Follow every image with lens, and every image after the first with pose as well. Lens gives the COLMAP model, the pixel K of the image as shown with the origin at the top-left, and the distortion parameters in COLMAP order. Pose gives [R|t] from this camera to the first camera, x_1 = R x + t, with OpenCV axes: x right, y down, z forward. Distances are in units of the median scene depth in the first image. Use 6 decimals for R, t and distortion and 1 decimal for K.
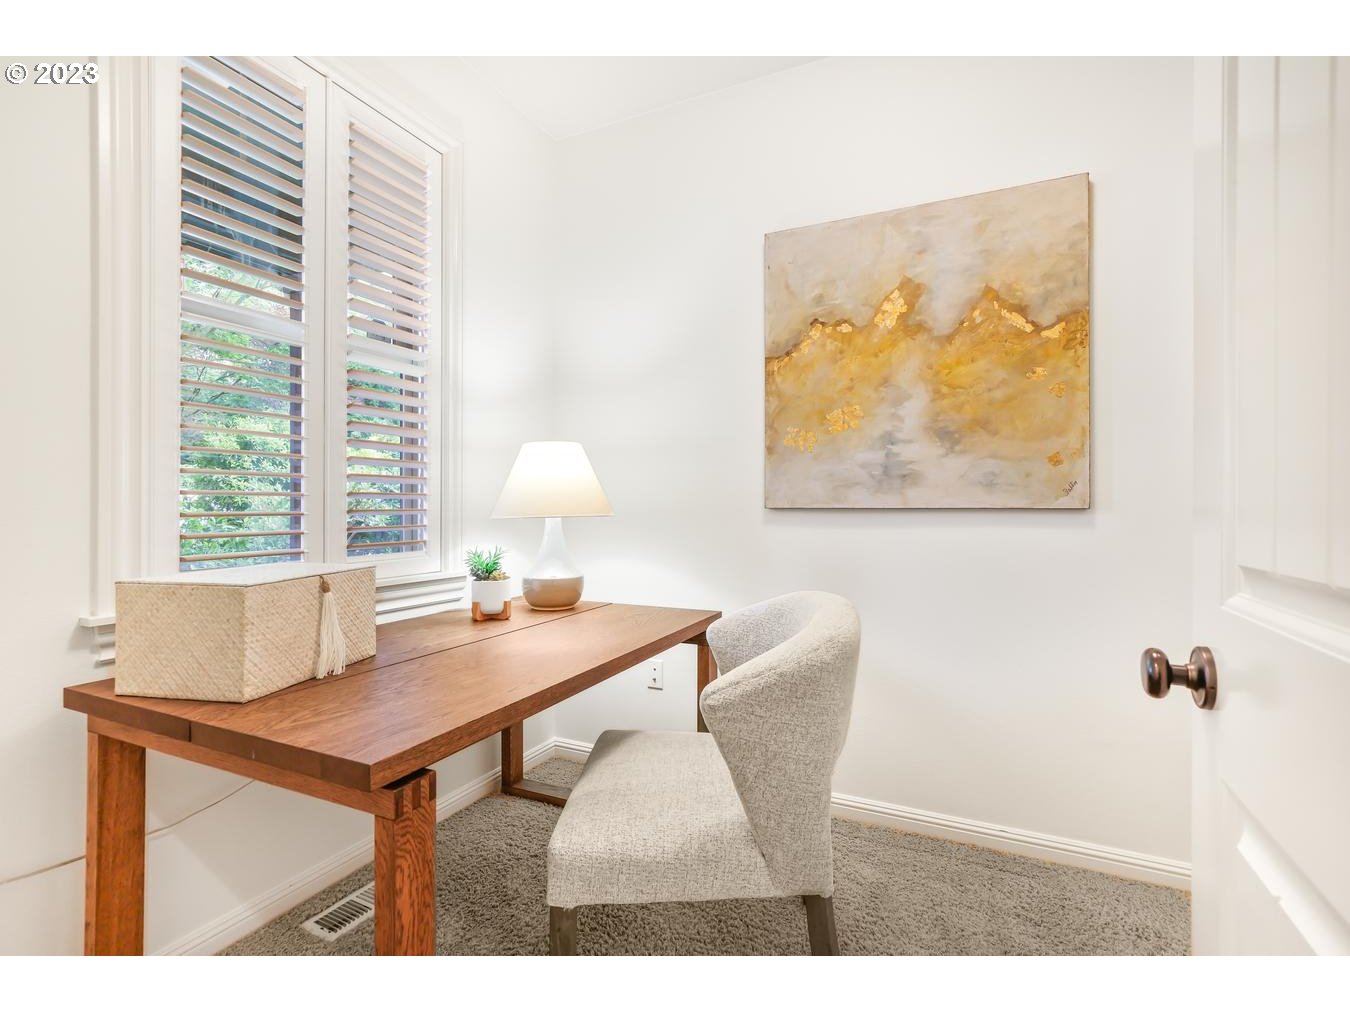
lens RADIAL K [[630.6, 0, 677.0], [0, 630.6, 508.2], [0, 0, 1]] dist [-0.009856, 0.001426]
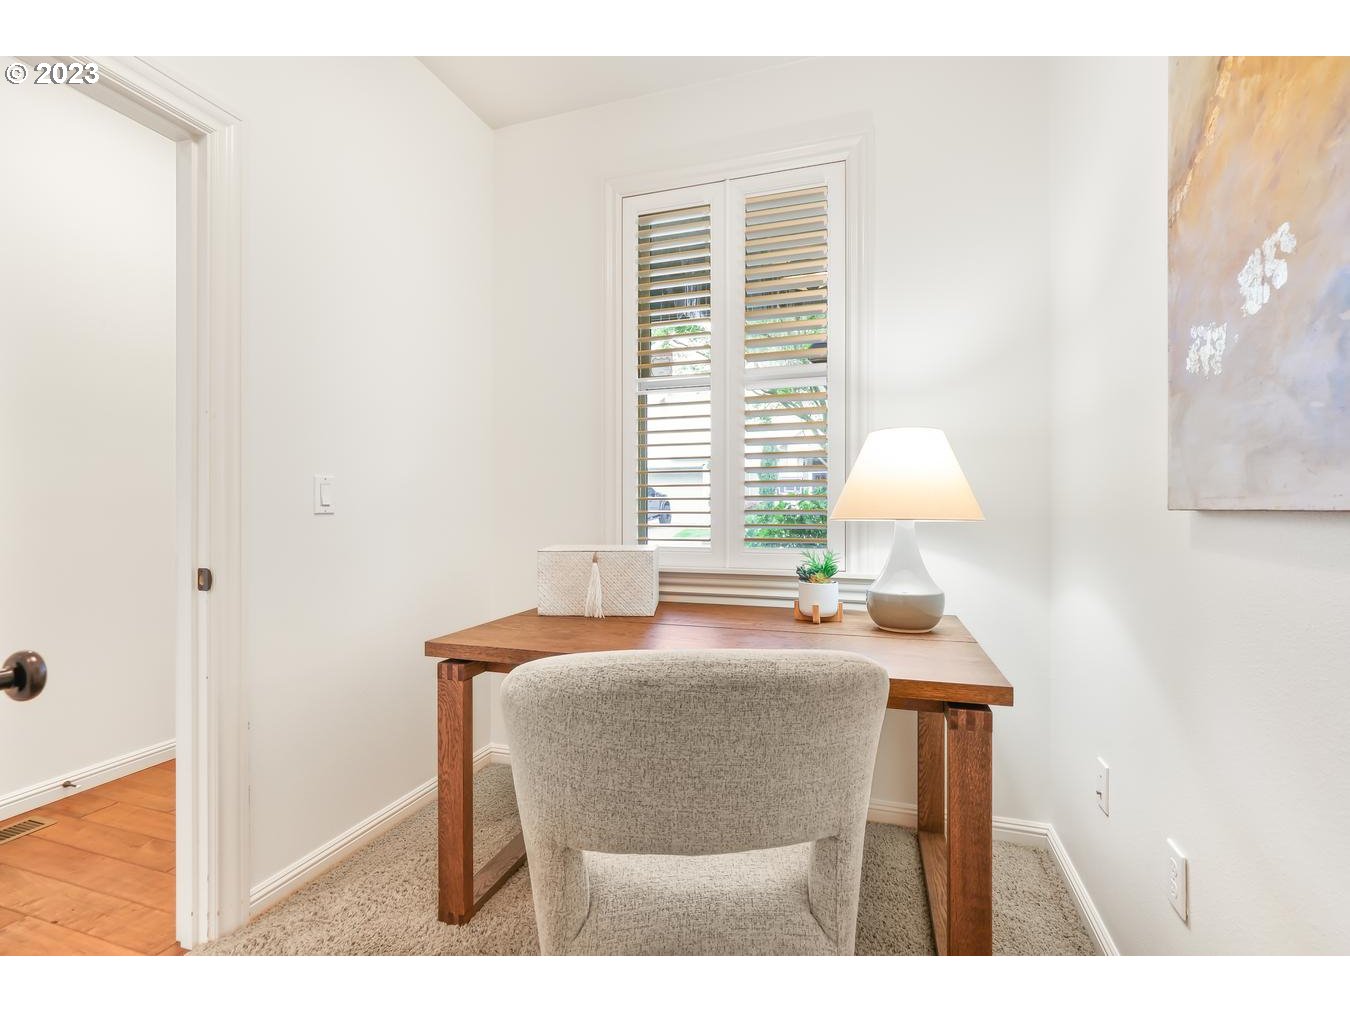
lens RADIAL K [[630.6, 0, 677.0], [0, 630.6, 508.2], [0, 0, 1]] dist [-0.009856, 0.001426]
pose [[0.114030, -0.002807, -0.993473, 0.615933], [-0.004186, 0.999986, -0.003306, 0.002833], [0.993469, 0.004536, 0.114016, 0.630408]]
